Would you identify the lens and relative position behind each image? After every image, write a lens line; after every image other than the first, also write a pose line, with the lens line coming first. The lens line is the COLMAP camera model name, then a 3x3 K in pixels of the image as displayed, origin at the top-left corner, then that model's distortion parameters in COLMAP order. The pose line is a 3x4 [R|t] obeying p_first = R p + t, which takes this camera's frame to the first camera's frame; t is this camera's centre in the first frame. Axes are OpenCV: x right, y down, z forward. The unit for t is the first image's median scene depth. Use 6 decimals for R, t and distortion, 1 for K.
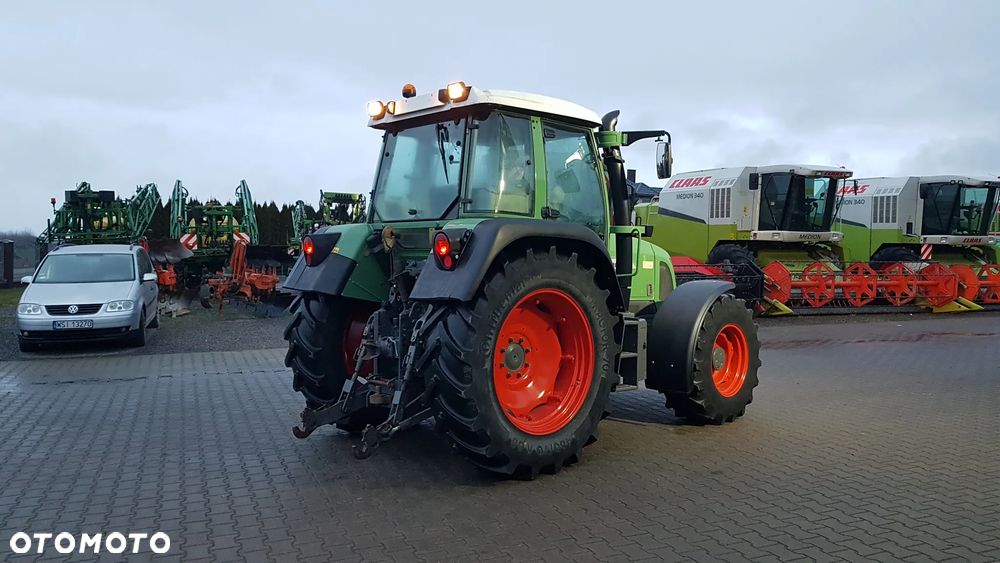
lens RADIAL K [[777.9, 0, 500.9], [0, 777.9, 269.2], [0, 0, 1]] dist [0.082639, -0.139218]
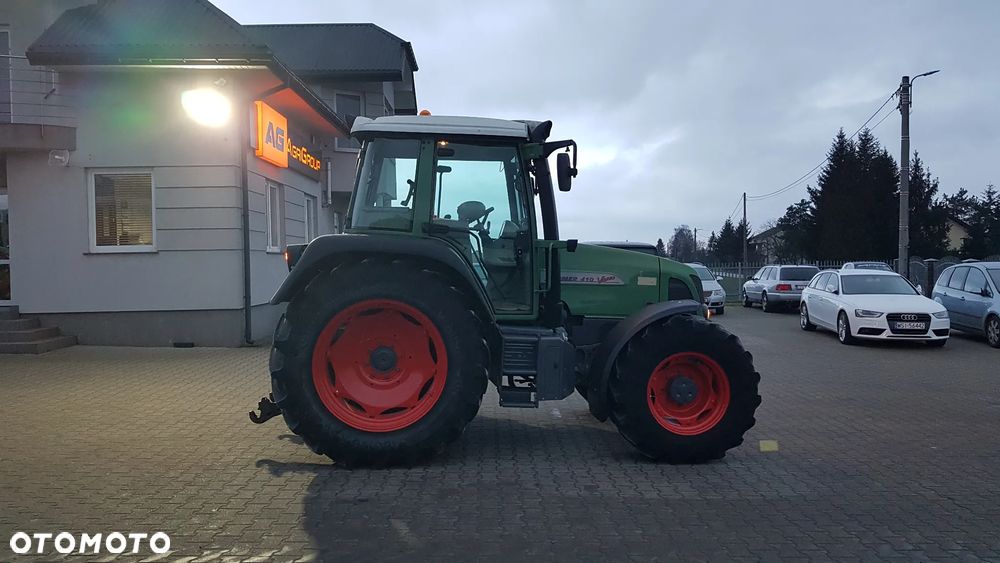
lens RADIAL K [[777.9, 0, 501.1], [0, 777.9, 280.8], [0, 0, 1]] dist [0.082639, -0.139218]
pose [[0.779267, 0.043798, -0.625159, 0.564970], [-0.032679, 0.999038, 0.029258, -0.024558], [0.625839, -0.002370, 0.779949, 0.163648]]
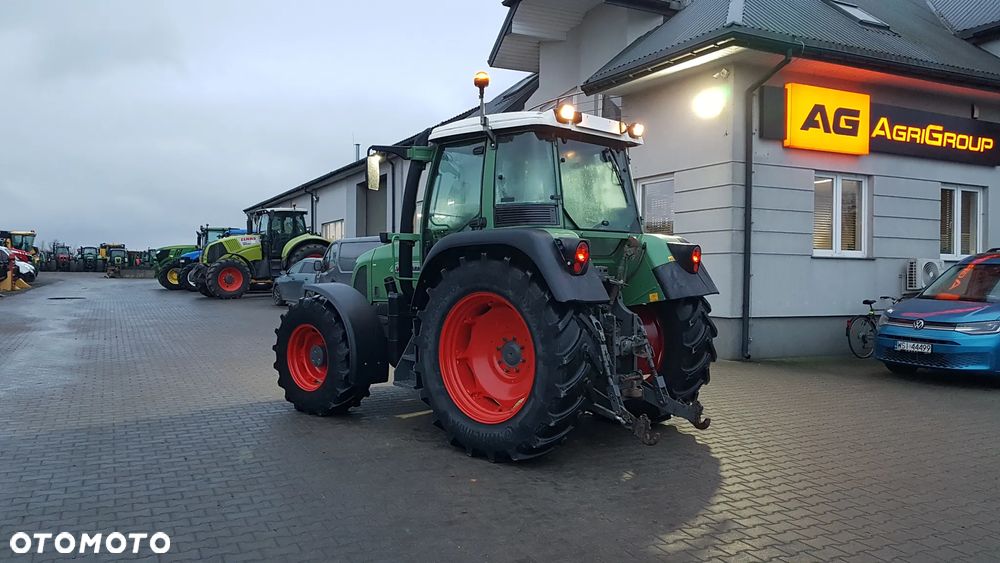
lens RADIAL K [[777.9, 0, 490.9], [0, 777.9, 276.1], [0, 0, 1]] dist [0.082639, -0.139218]
pose [[-0.232996, 0.036261, -0.971801, 0.664572], [-0.028064, 0.998638, 0.043991, -0.032080], [0.972073, 0.037522, -0.231661, 0.963855]]
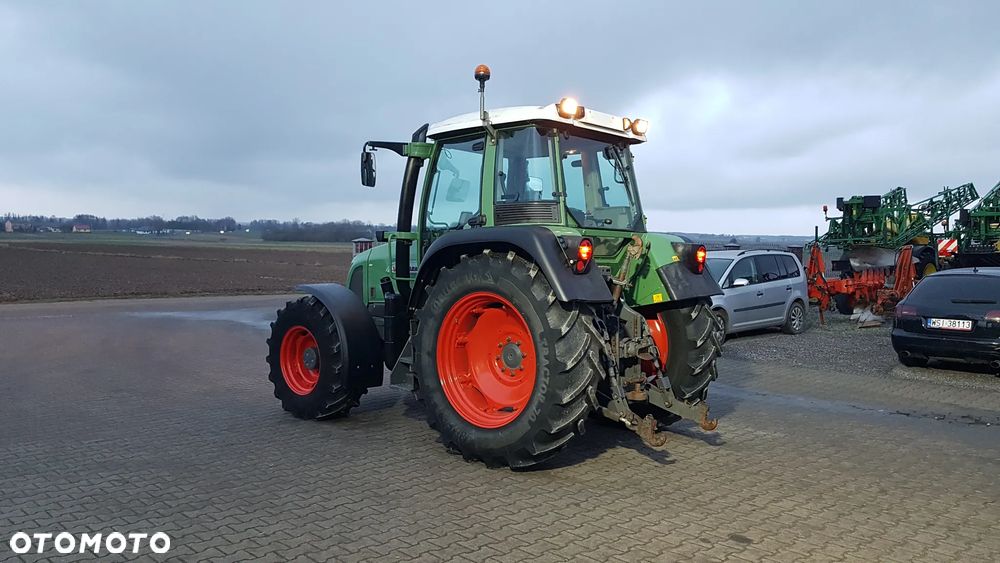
lens RADIAL K [[777.9, 0, 496.0], [0, 777.9, 273.1], [0, 0, 1]] dist [0.082639, -0.139218]
pose [[0.372429, 0.032234, -0.927501, 0.599520], [-0.034815, 0.999178, 0.020745, -0.018071], [0.927407, 0.024565, 0.373245, 0.506589]]
